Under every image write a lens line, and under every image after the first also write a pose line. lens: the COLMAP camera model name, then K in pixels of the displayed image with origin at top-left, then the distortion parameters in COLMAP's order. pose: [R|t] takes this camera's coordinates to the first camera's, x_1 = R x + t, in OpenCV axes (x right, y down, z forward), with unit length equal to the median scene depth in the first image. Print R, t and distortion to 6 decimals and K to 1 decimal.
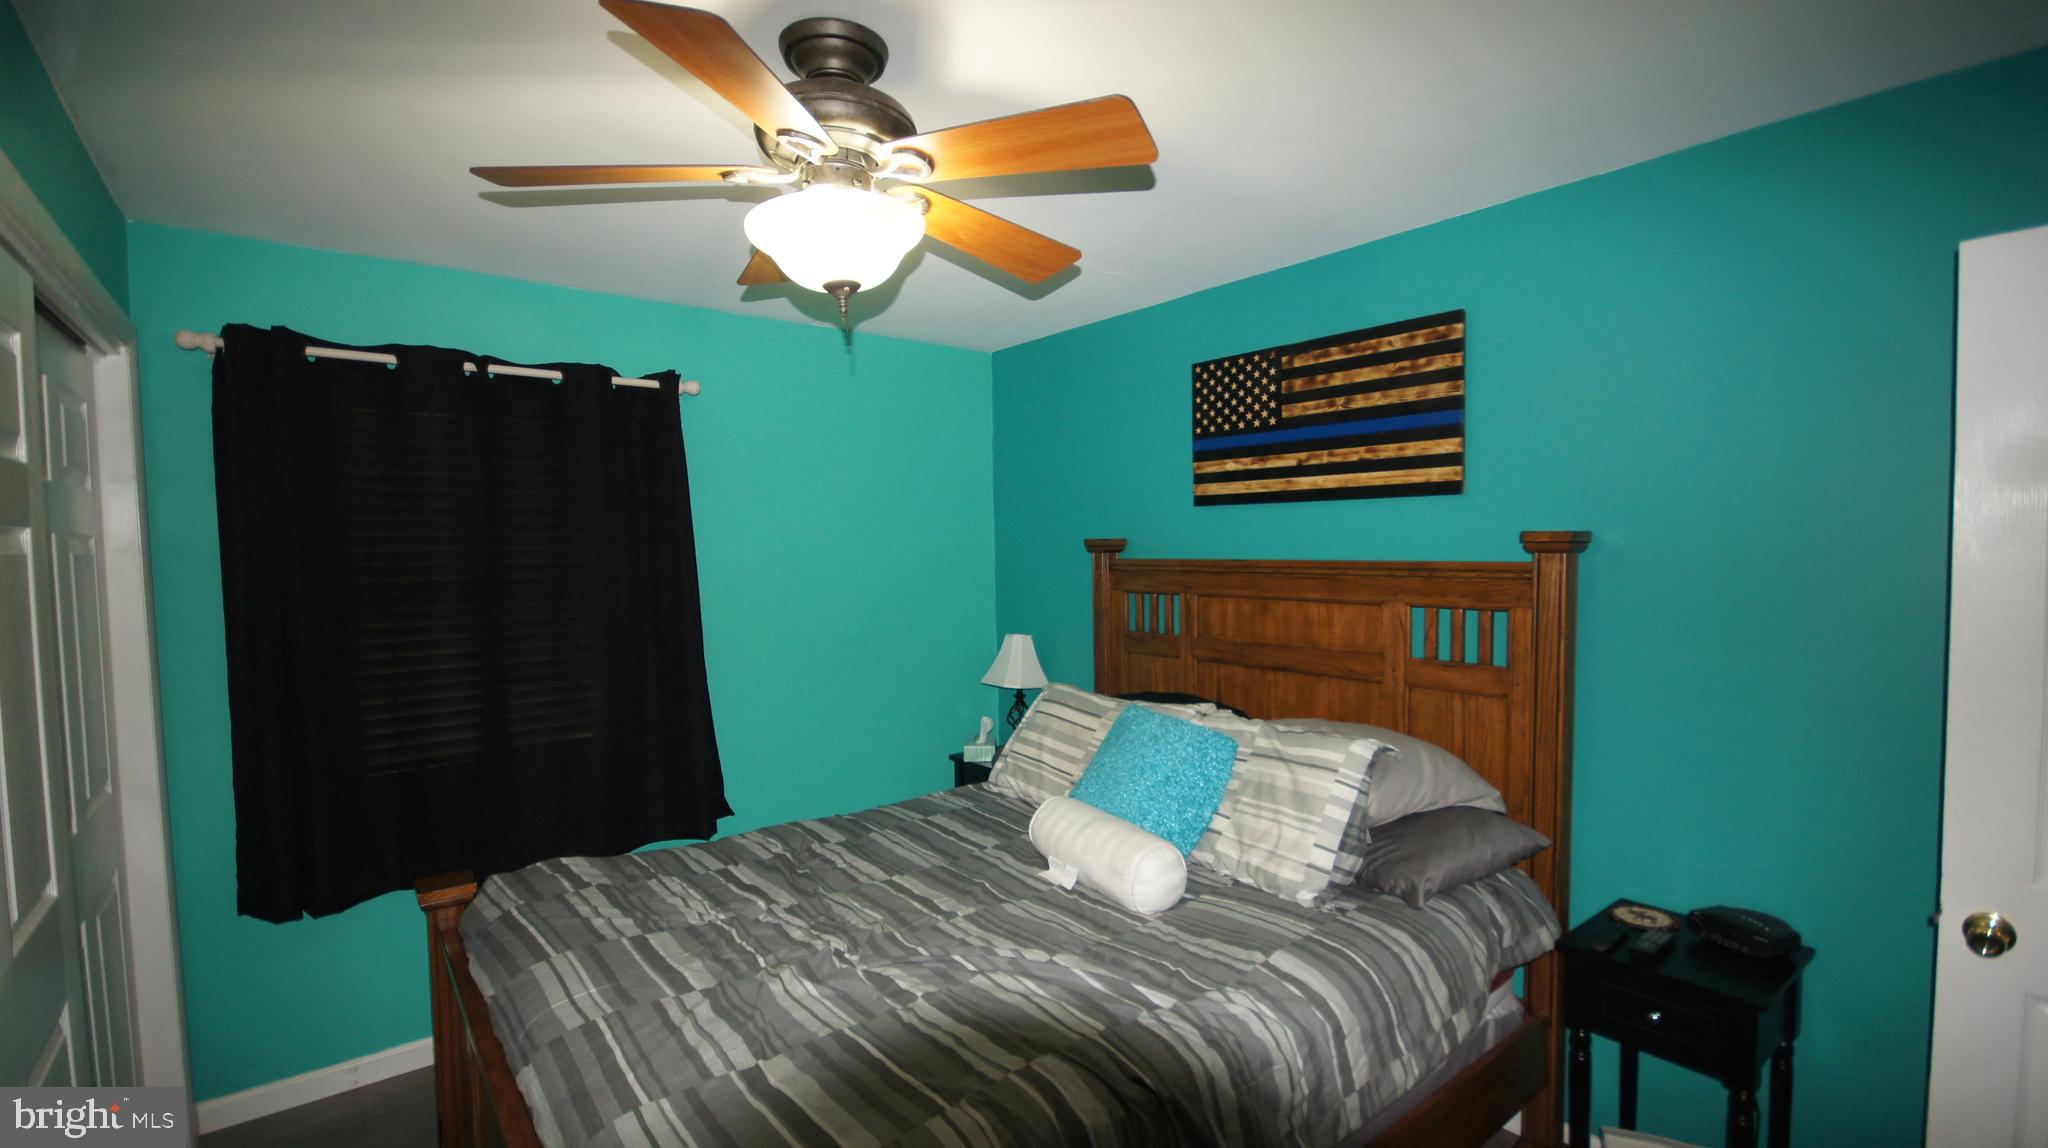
lens RADIAL K [[903.3, 0, 1031.0], [0, 903.3, 594.5], [0, 0, 1]] dist [0.021987, -0.016336]
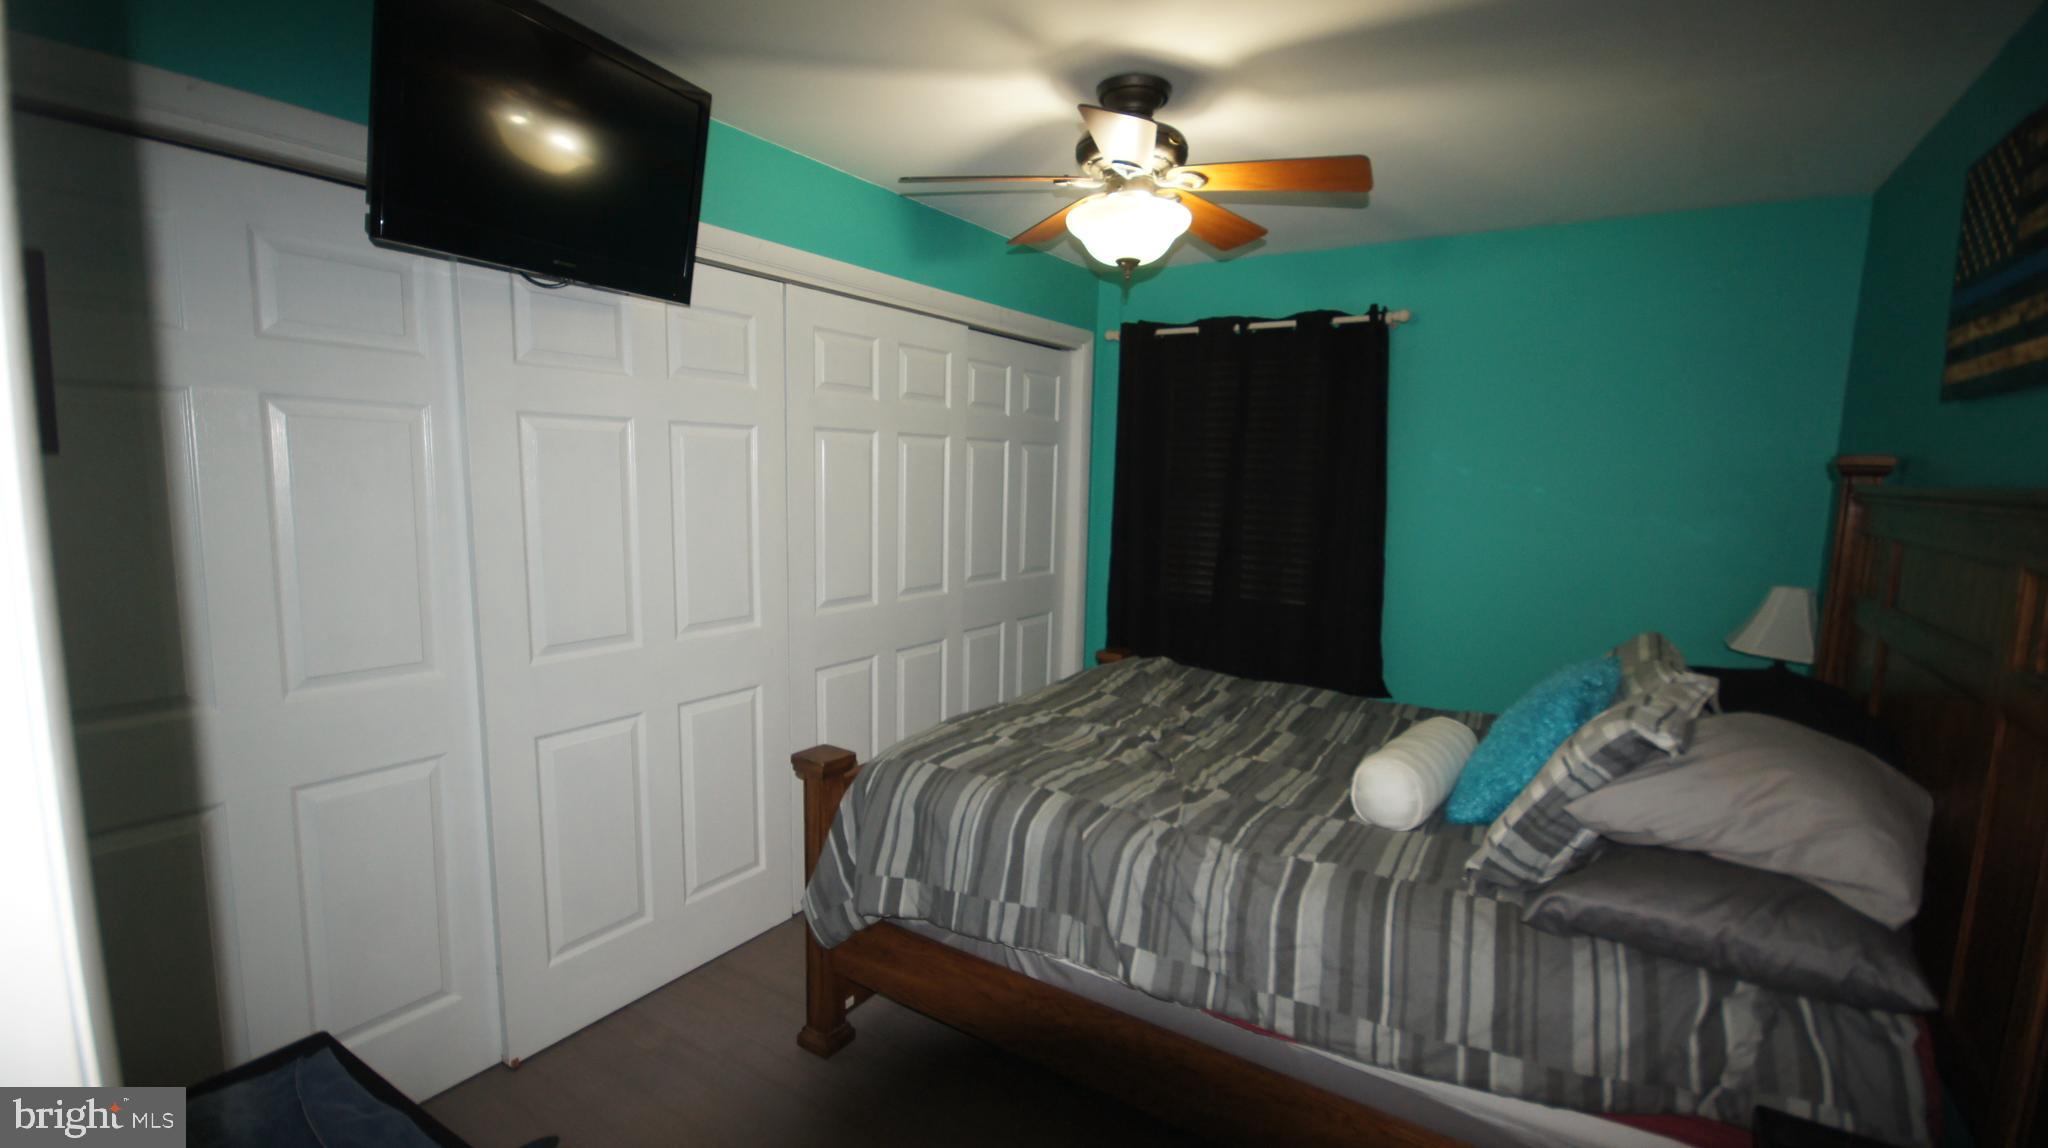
lens RADIAL K [[903.3, 0, 1031.0], [0, 903.3, 594.5], [0, 0, 1]] dist [0.021987, -0.016336]
pose [[0.319945, 0.153196, -0.934969, 0.675688], [-0.081789, 0.987623, 0.133835, 0.001201], [0.943899, 0.033650, 0.328514, 0.235848]]
